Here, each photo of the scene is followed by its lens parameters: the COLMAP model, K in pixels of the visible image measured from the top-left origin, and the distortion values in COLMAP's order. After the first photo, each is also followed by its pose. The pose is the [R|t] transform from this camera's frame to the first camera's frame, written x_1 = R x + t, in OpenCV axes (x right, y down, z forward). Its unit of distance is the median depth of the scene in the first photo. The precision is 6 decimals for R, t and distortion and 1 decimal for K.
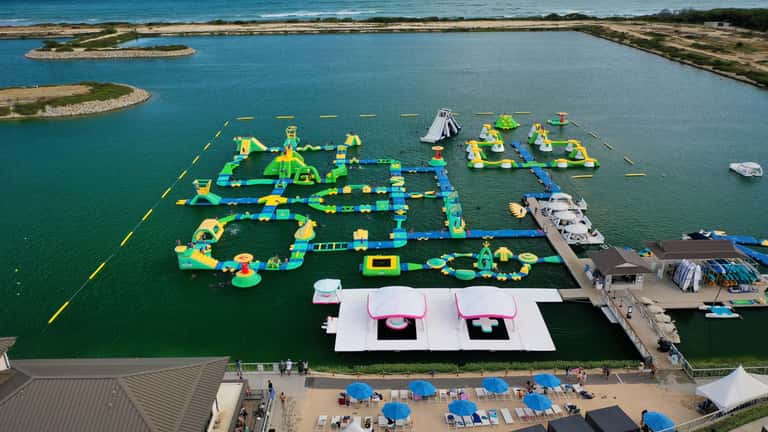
lens RADIAL K [[579.5, 0, 384.0], [0, 579.5, 216.0], [0, 0, 1]] dist [0.002614, -0.001666]
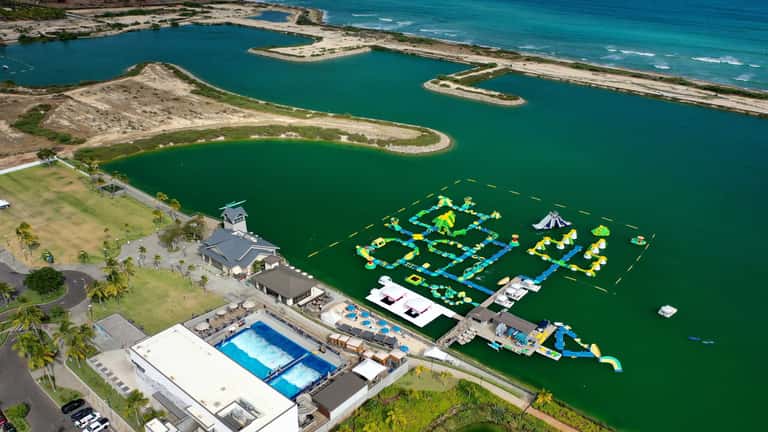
lens RADIAL K [[579.5, 0, 384.0], [0, 579.5, 216.0], [0, 0, 1]] dist [0.002614, -0.001666]
pose [[0.747290, 0.292927, -0.596450, 1.128276], [-0.270263, 0.953982, 0.129906, -0.400811], [0.607055, 0.064121, 0.792068, -0.913442]]
